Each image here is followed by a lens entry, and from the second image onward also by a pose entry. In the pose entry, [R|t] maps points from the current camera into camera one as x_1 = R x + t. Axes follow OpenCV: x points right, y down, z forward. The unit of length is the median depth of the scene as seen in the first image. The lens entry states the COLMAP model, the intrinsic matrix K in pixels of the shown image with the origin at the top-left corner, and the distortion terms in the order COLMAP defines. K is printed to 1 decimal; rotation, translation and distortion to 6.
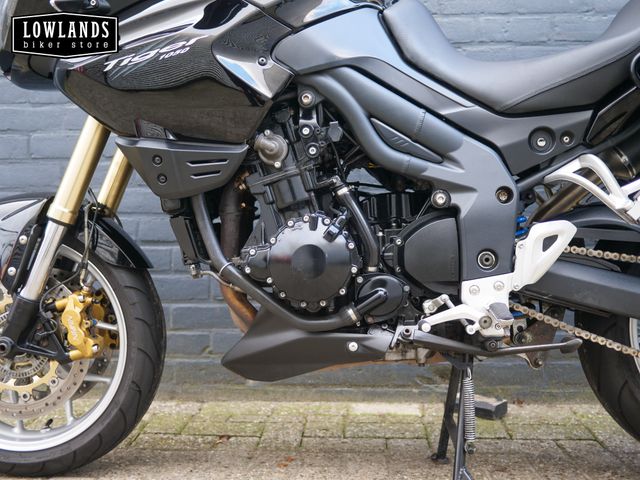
lens RADIAL K [[735.8, 0, 318.6], [0, 735.8, 237.0], [0, 0, 1]] dist [-0.003221, 0.000000]
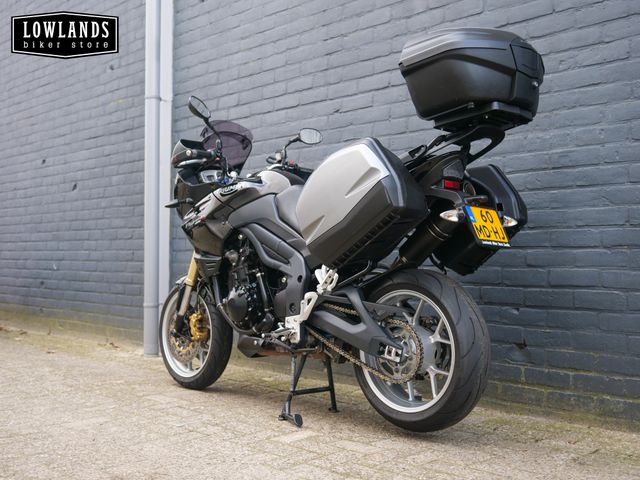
lens RADIAL K [[735.8, 0, 317.4], [0, 735.8, 241.0], [0, 0, 1]] dist [-0.003221, 0.000000]
pose [[0.738983, -0.010137, -0.673648, 1.644557], [-0.019367, 0.999154, -0.036280, -0.085318], [0.673446, 0.039857, 0.738161, -0.555801]]
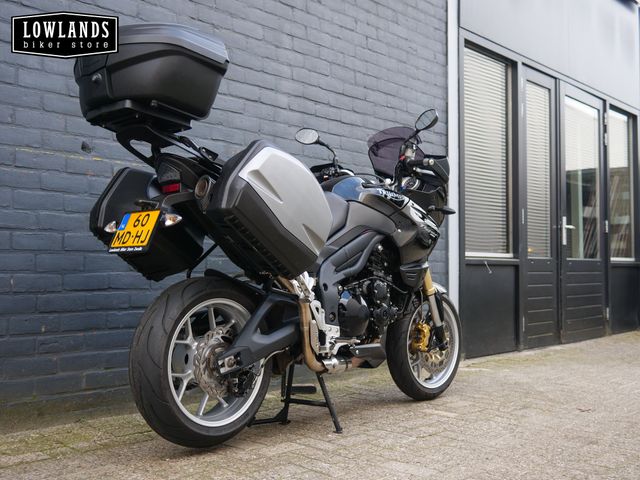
lens RADIAL K [[735.8, 0, 319.3], [0, 735.8, 238.5], [0, 0, 1]] dist [-0.003221, 0.000000]
pose [[0.635492, 0.040165, 0.771062, -1.694569], [0.002392, 0.998539, -0.053986, -0.076865], [-0.772104, 0.036152, 0.634467, -0.379518]]
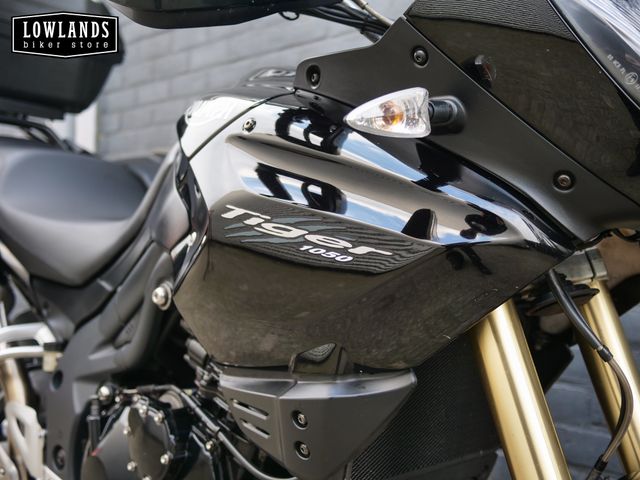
lens RADIAL K [[735.8, 0, 318.2], [0, 735.8, 238.0], [0, 0, 1]] dist [-0.003221, 0.000000]
pose [[0.731923, 0.019595, -0.681105, 0.625288], [-0.031642, 0.999485, -0.005249, -0.217409], [0.680652, 0.025394, 0.732167, 0.459069]]
